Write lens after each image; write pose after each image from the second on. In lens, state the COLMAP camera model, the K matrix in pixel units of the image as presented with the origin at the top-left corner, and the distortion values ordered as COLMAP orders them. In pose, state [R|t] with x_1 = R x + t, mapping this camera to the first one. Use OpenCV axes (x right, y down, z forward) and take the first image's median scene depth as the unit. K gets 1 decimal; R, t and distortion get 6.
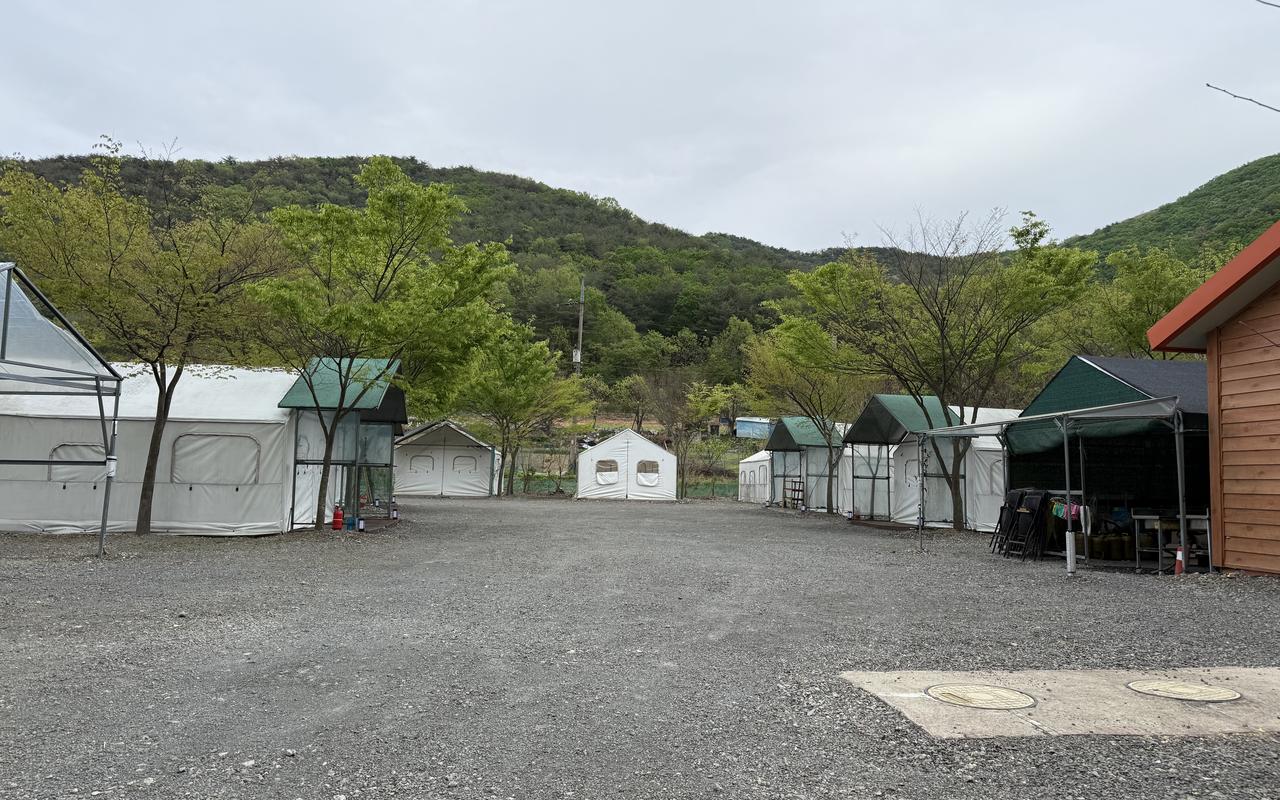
lens RADIAL K [[895.1, 0, 666.8], [0, 895.1, 397.0], [0, 0, 1]] dist [0.038513, -0.000630]
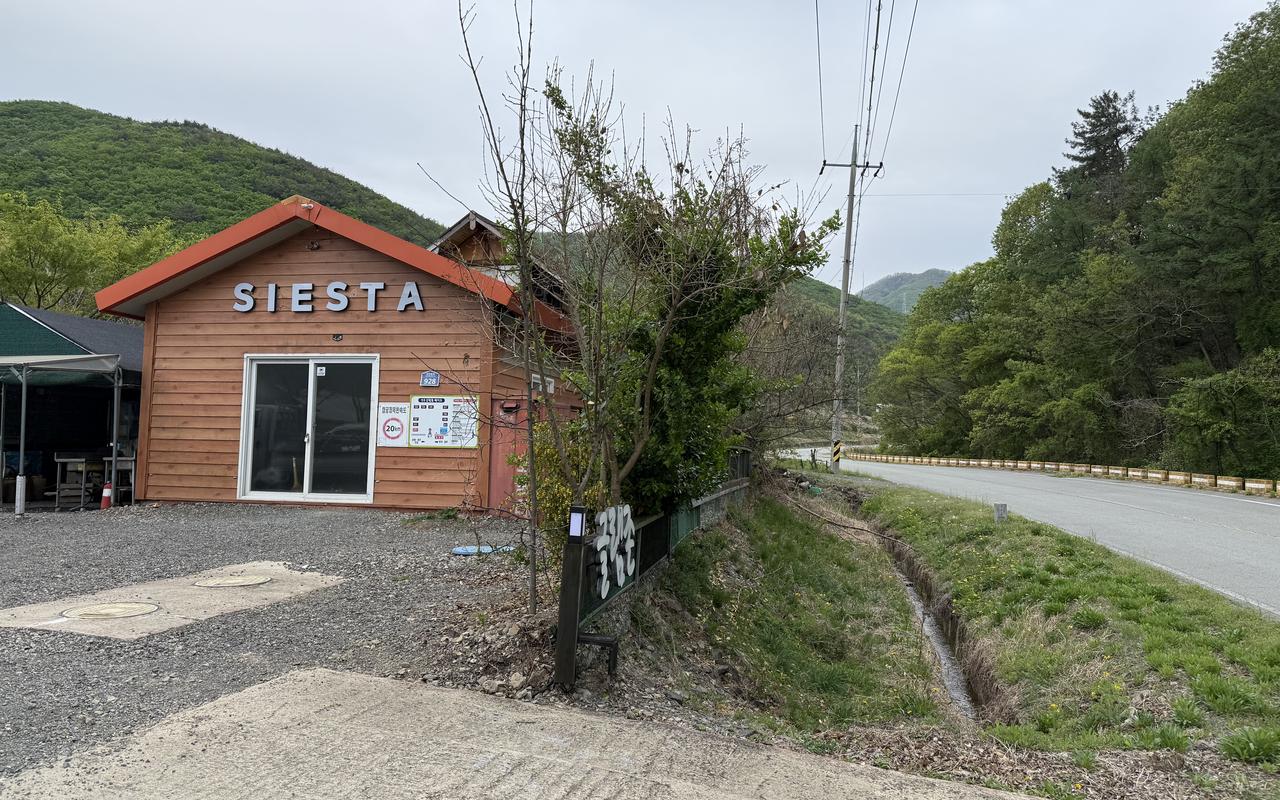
lens RADIAL K [[895.5, 0, 640.0], [0, 895.5, 400.0], [0, 0, 1]] dist [0.004413, -0.000848]
pose [[0.357595, 0.037809, 0.933111, -0.021214], [-0.100674, 0.994918, -0.001732, -0.000675], [-0.928434, -0.093321, 0.359584, -0.002213]]
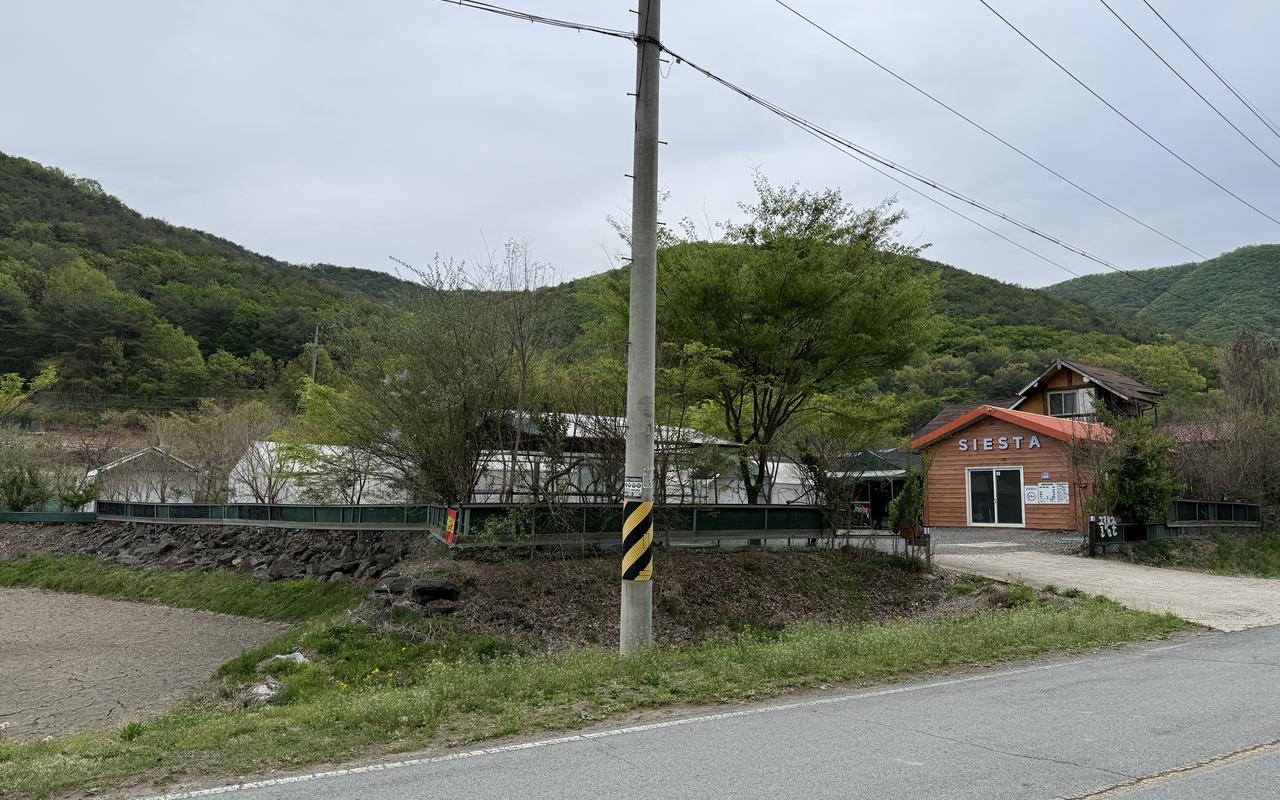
lens RADIAL K [[895.1, 0, 666.8], [0, 895.1, 397.0], [0, 0, 1]] dist [0.038513, -0.000630]
pose [[0.827285, 0.054749, 0.559109, -0.143465], [-0.042979, 0.998491, -0.034179, -0.008335], [-0.560137, 0.004246, 0.828389, -0.079272]]
